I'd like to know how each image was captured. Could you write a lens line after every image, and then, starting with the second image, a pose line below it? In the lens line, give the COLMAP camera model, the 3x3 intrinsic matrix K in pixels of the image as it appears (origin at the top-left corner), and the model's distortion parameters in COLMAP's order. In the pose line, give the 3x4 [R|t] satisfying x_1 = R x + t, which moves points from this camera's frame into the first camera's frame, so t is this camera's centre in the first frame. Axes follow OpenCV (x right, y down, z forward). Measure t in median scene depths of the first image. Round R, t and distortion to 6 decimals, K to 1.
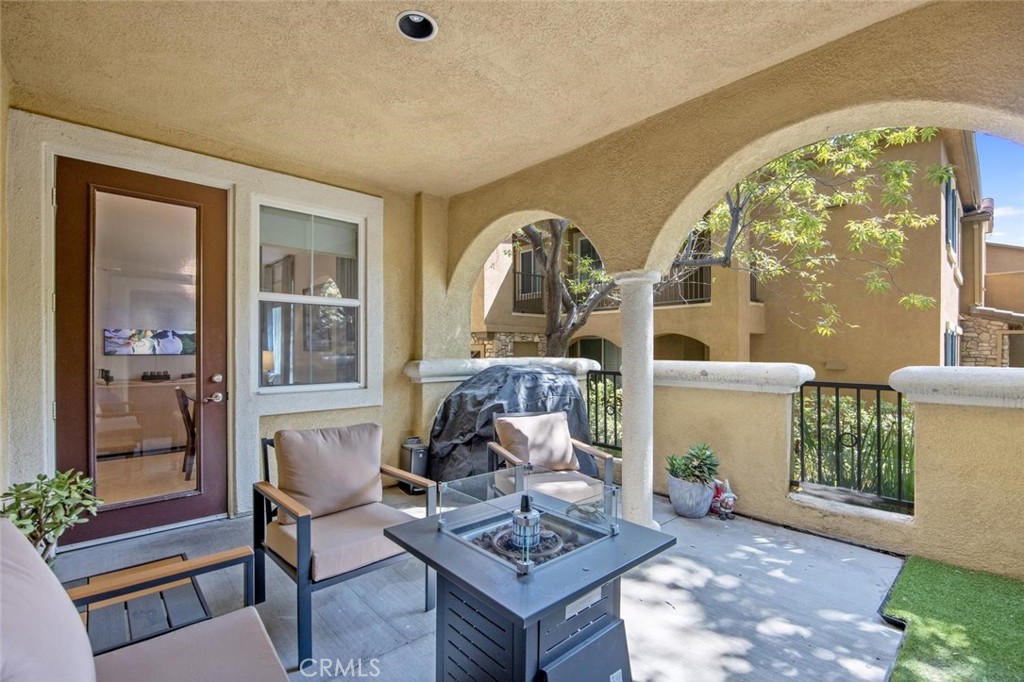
lens RADIAL K [[458.7, 0, 512.6], [0, 458.7, 350.0], [0, 0, 1]] dist [-0.001121, -0.000166]
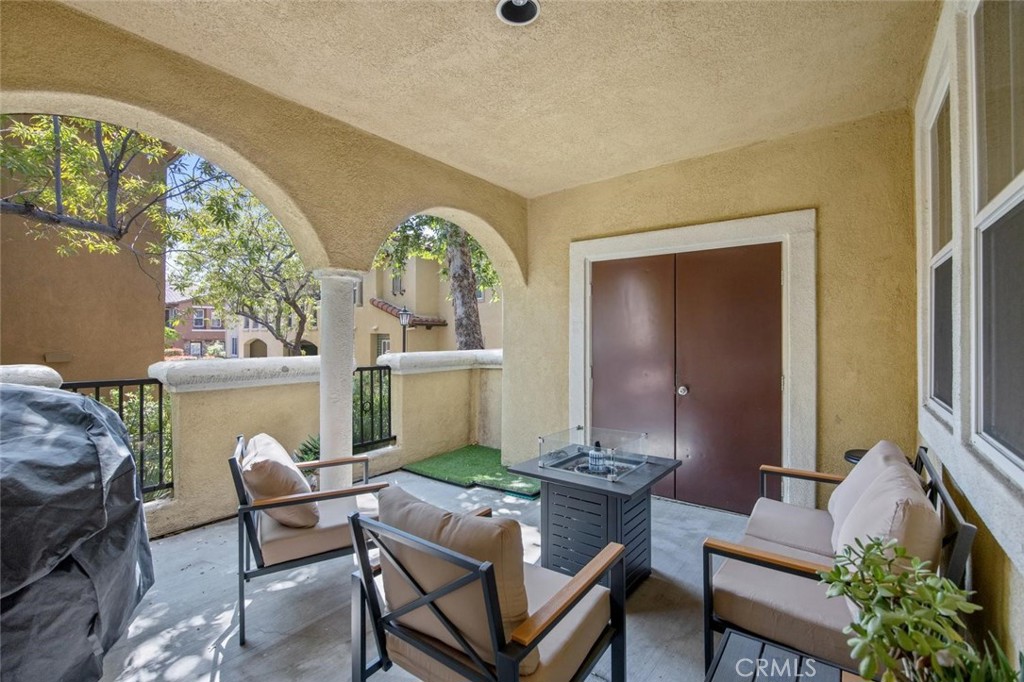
lens RADIAL K [[464.0, 0, 510.4], [0, 464.0, 329.2], [0, 0, 1]] dist [-0.000557, -0.000023]
pose [[-0.182340, 0.008852, 0.983196, -0.786141], [-0.000483, 0.999959, -0.009093, -0.033243], [-0.983235, -0.002133, -0.182328, 0.826326]]
